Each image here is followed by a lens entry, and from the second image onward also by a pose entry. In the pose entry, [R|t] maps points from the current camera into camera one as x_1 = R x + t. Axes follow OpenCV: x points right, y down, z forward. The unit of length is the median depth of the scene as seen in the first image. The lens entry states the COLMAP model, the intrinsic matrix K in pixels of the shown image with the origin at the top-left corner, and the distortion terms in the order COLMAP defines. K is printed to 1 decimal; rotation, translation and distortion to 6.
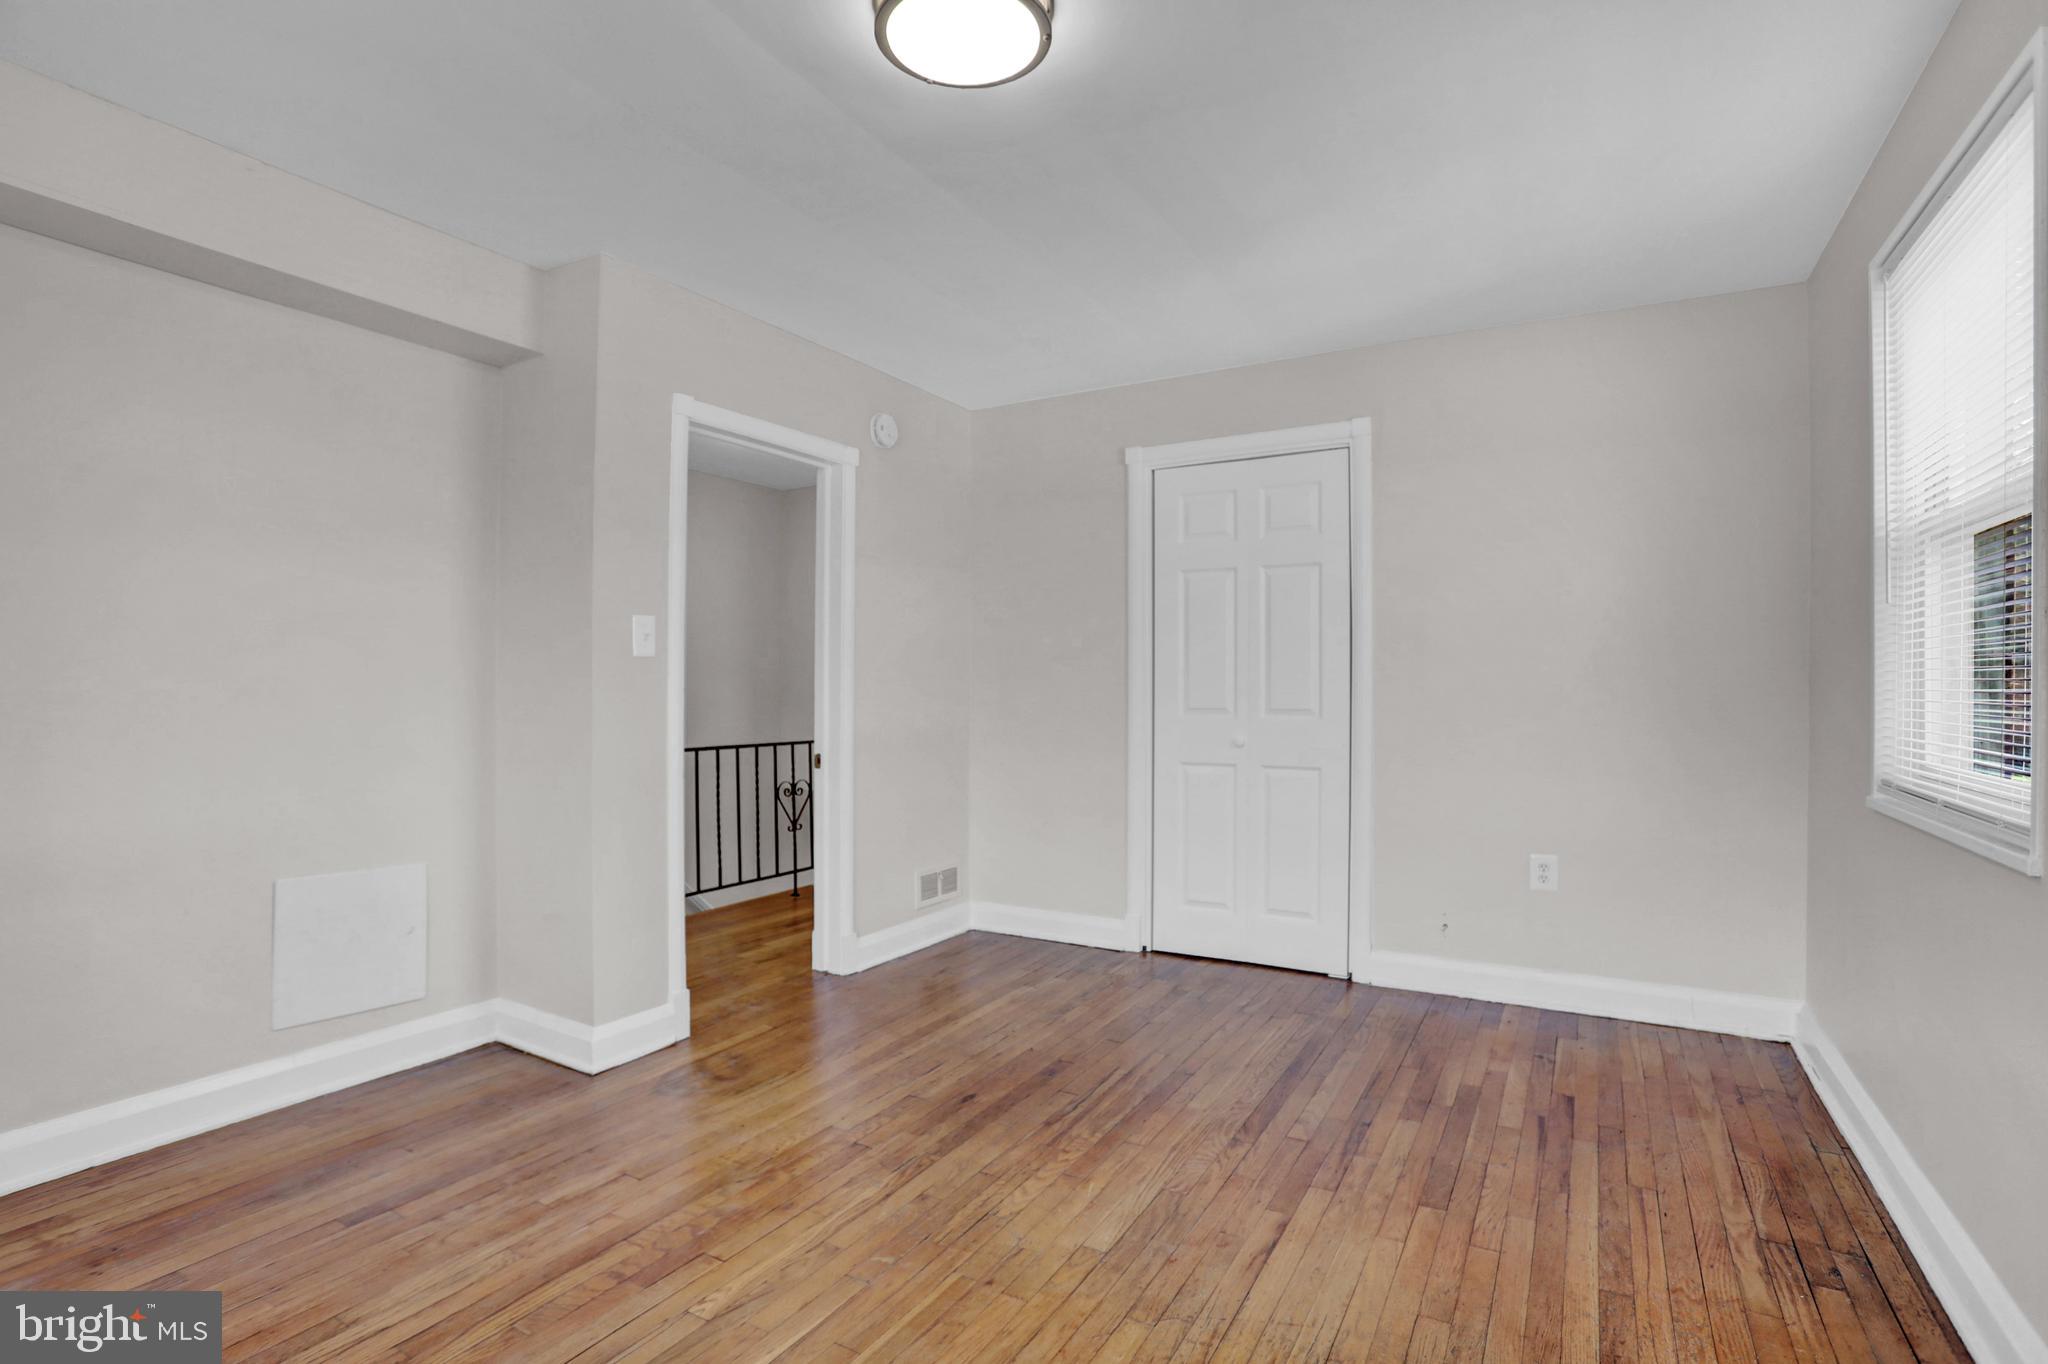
lens RADIAL K [[989.0, 0, 1028.4], [0, 989.0, 684.6], [0, 0, 1]] dist [-0.070127, 0.027769]
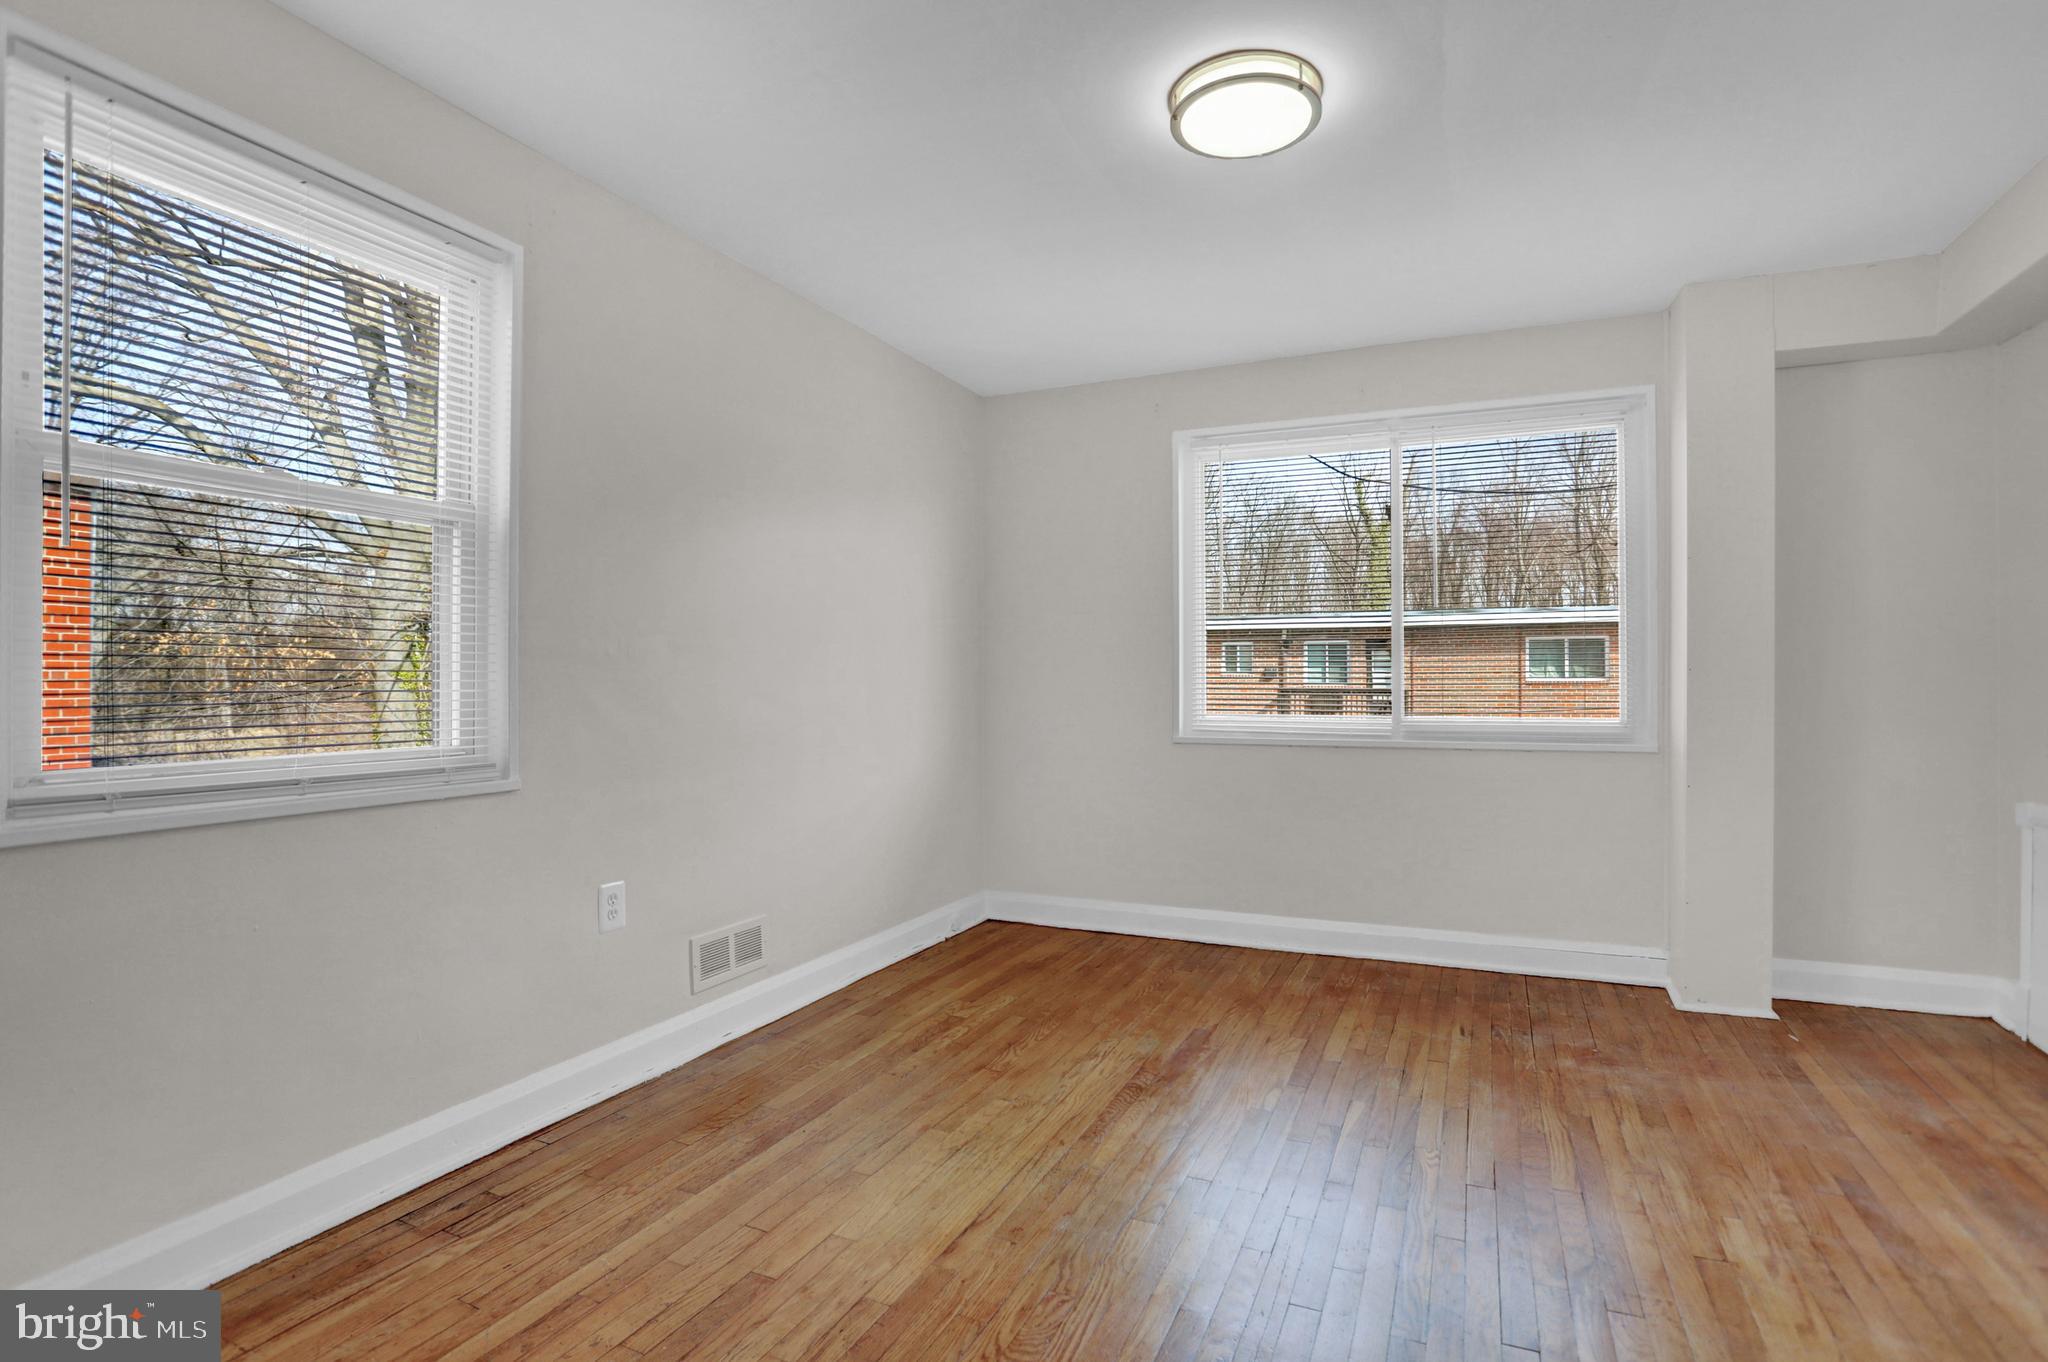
lens RADIAL K [[989.0, 0, 1028.4], [0, 989.0, 683.6], [0, 0, 1]] dist [-0.070127, 0.027769]
pose [[-0.995631, -0.000516, -0.093378, 0.280351], [-0.000701, 0.999998, 0.001955, 0.017463], [0.093377, 0.002012, -0.995629, 1.975145]]
